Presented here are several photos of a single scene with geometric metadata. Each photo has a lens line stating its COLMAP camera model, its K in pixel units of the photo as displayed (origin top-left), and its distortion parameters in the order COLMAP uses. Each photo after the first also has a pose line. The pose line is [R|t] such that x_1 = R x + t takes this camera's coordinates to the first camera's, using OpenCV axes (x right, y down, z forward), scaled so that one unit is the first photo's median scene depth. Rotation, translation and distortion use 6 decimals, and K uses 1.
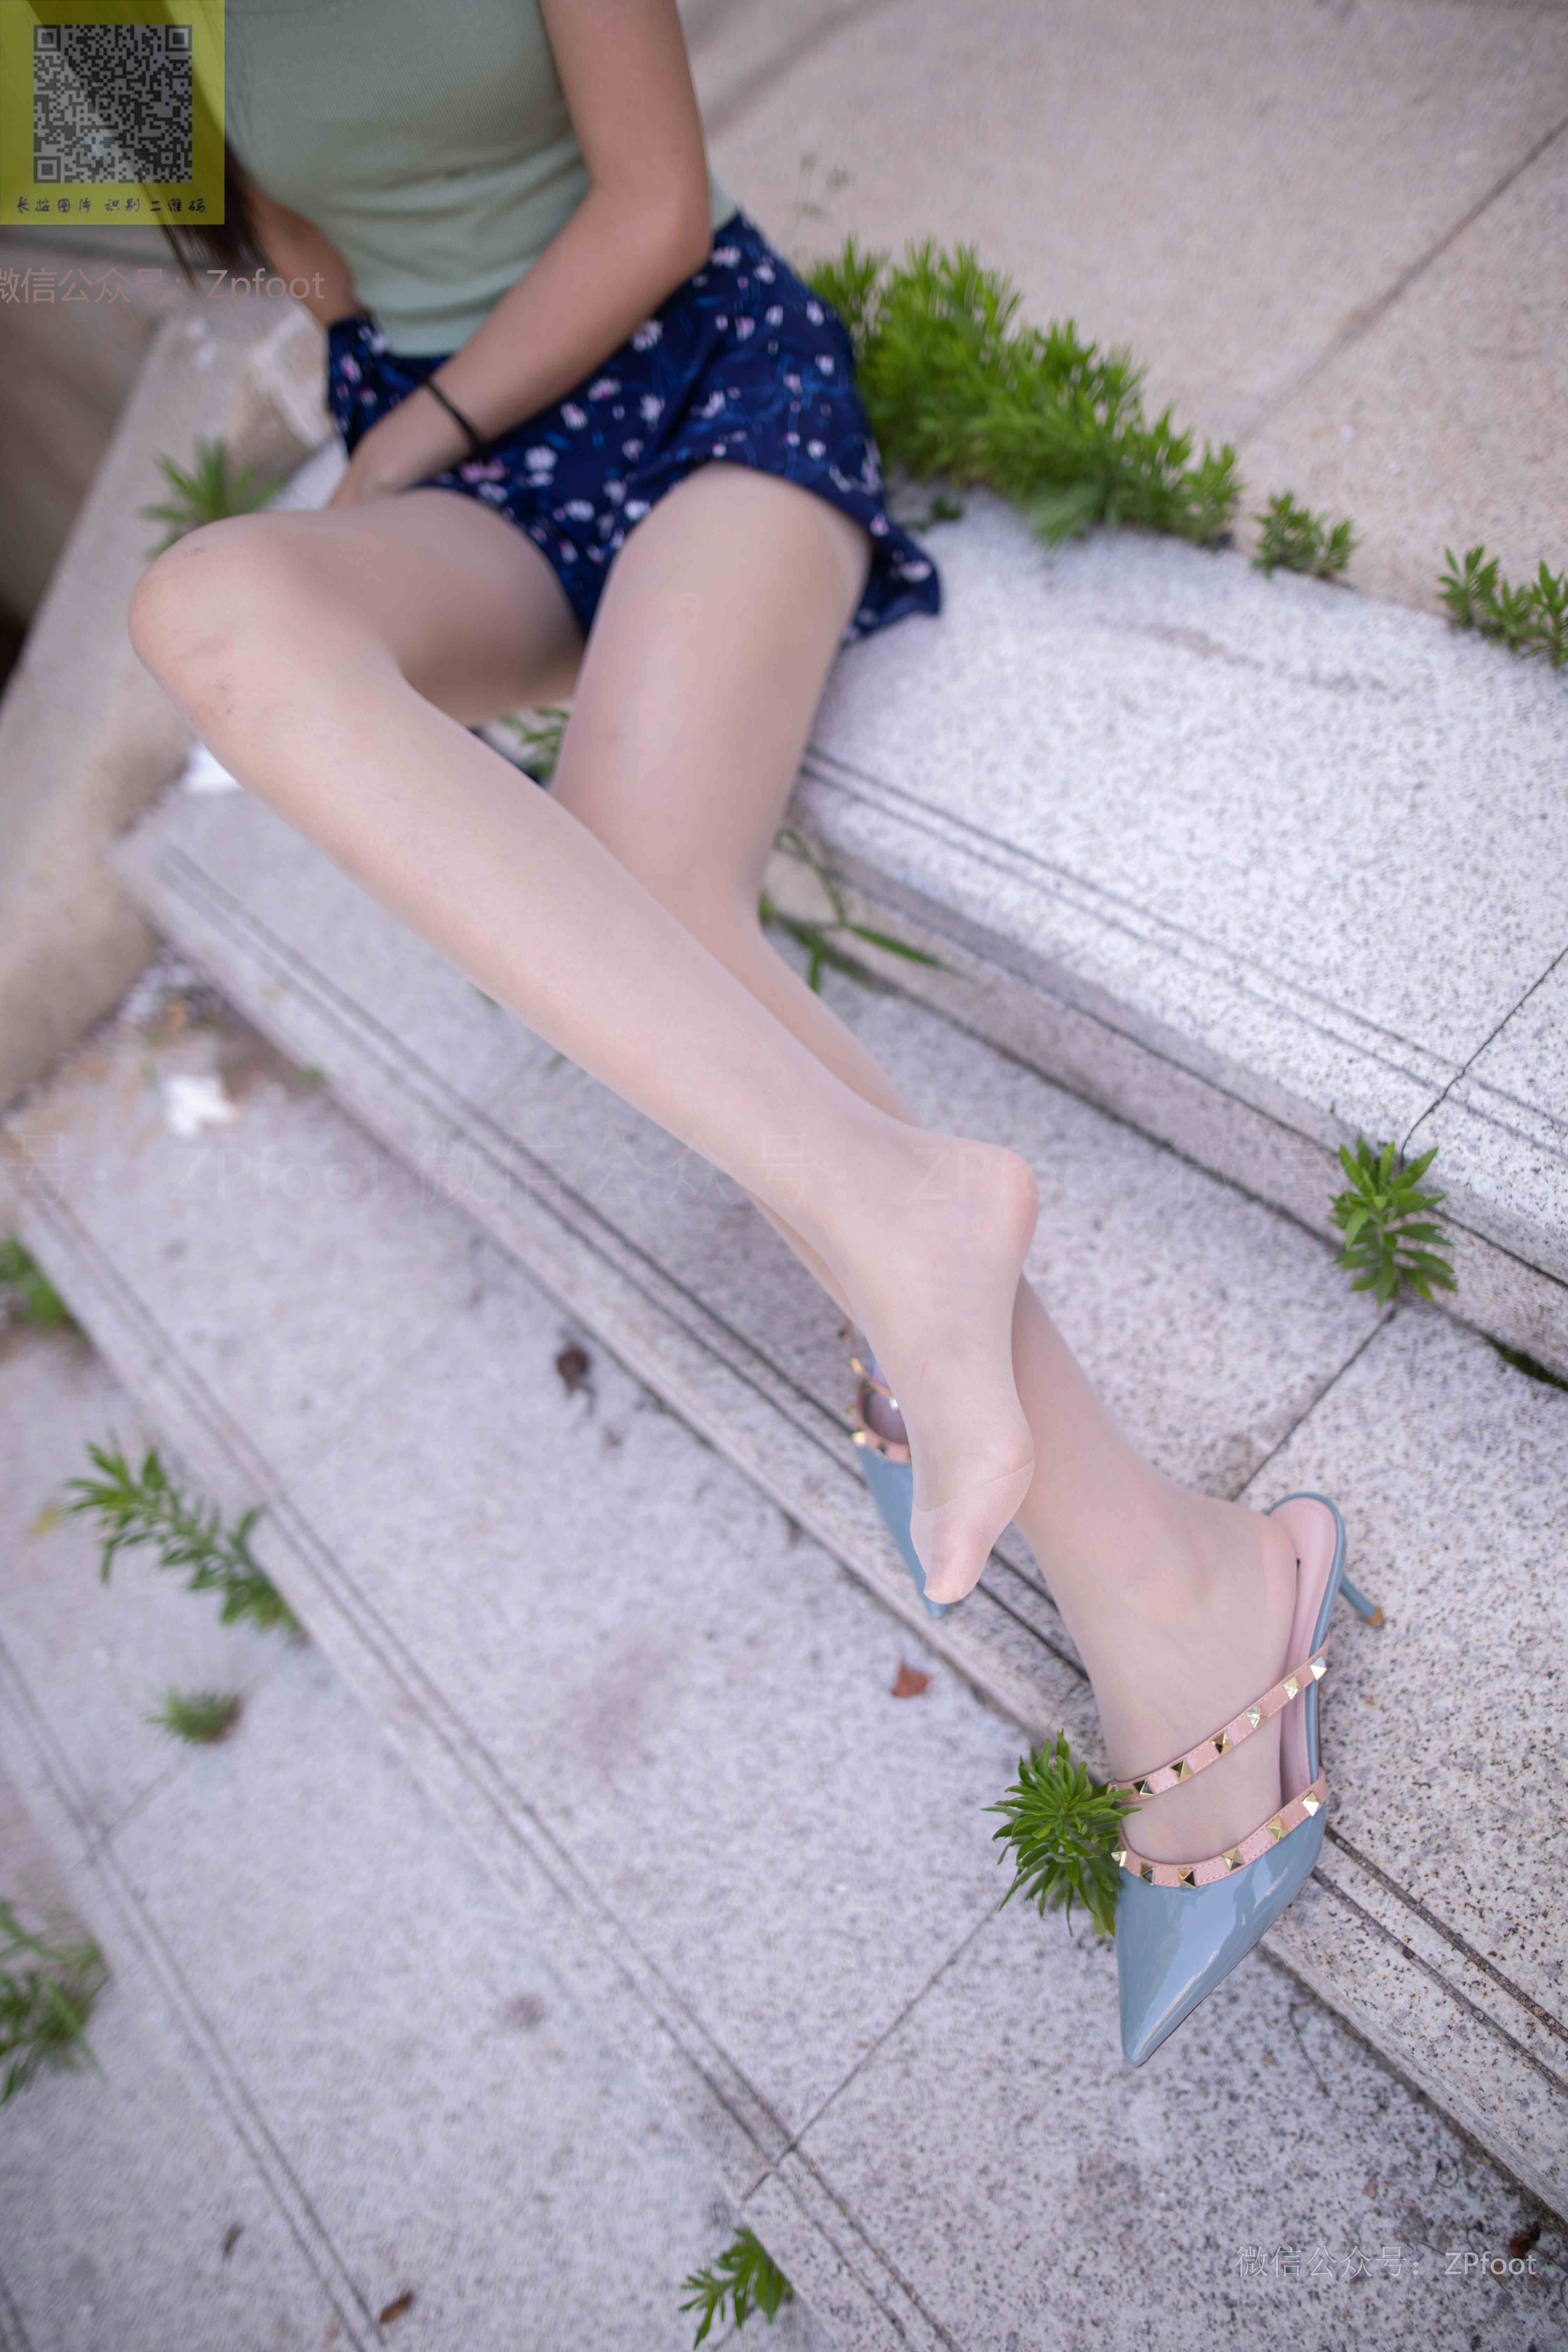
lens RADIAL K [[1646.1, 0, 796.4], [0, 1646.1, 1188.5], [0, 0, 1]] dist [-0.056037, 0.050849]
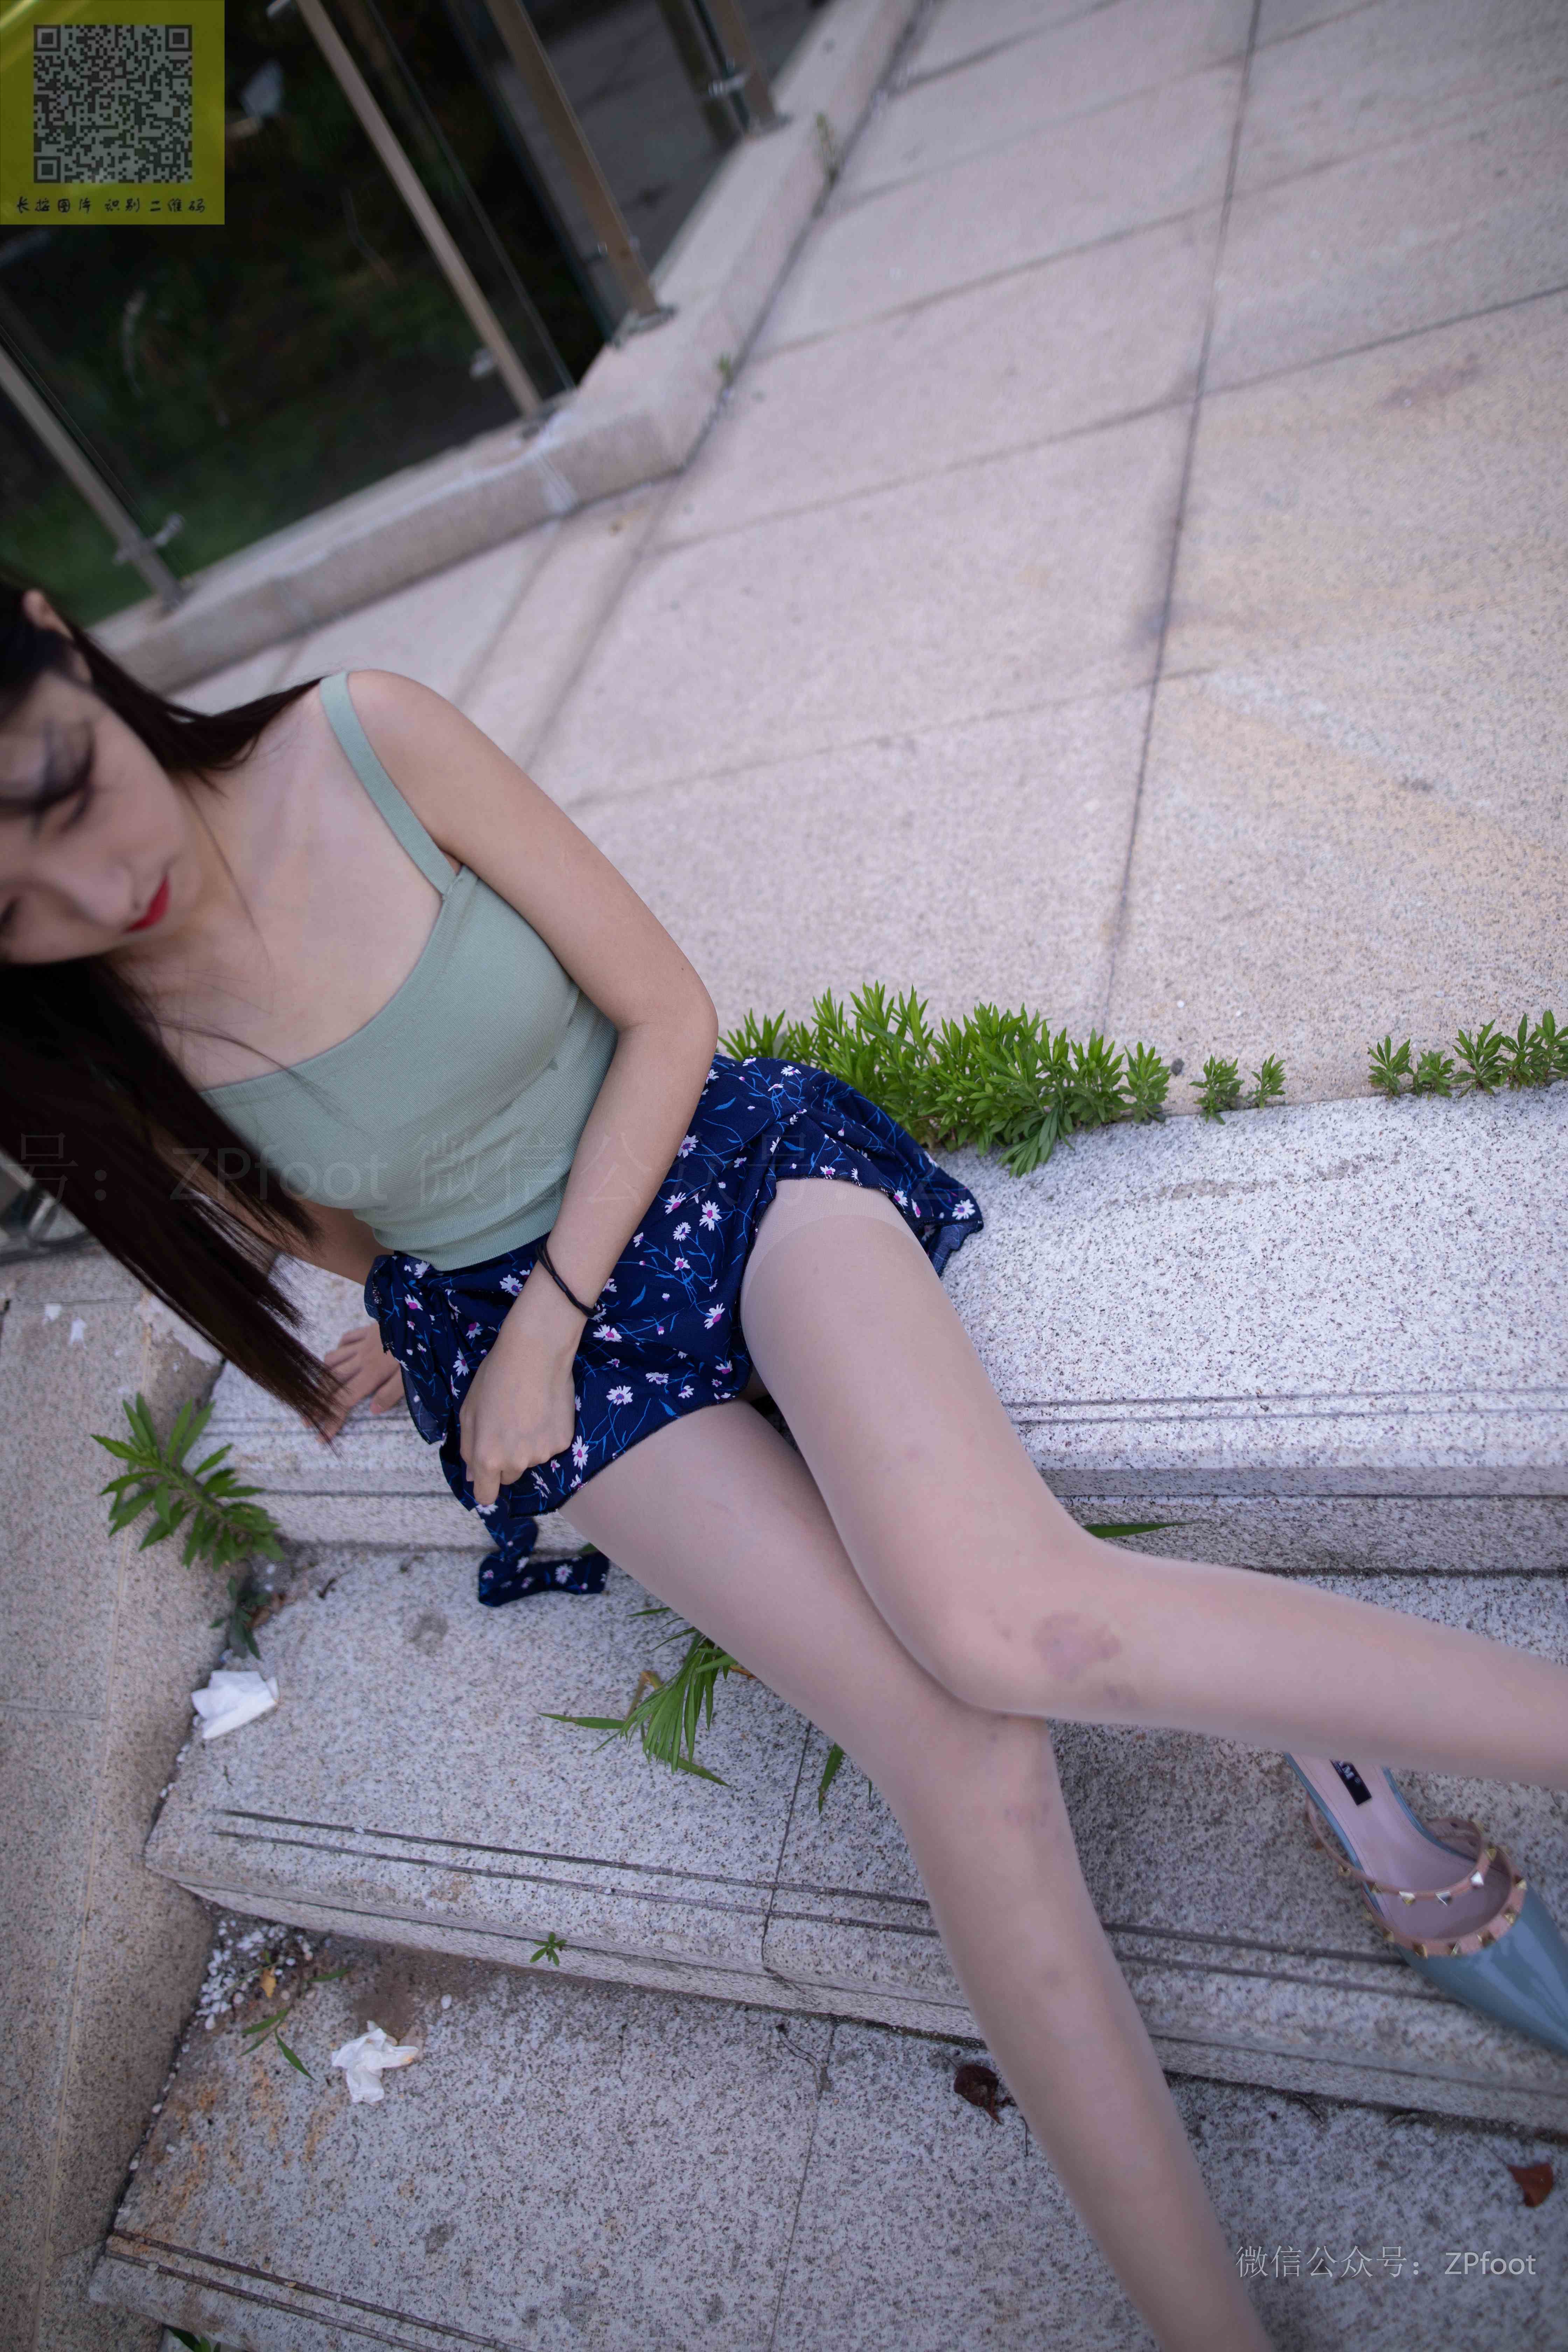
lens RADIAL K [[1646.1, 0, 796.9], [0, 1646.1, 1171.5], [0, 0, 1]] dist [-0.056037, 0.050849]
pose [[0.863621, -0.376369, 0.335419, -0.422947], [0.473853, 0.833143, -0.285195, -0.141170], [-0.172113, 0.405240, 0.897863, -0.049112]]
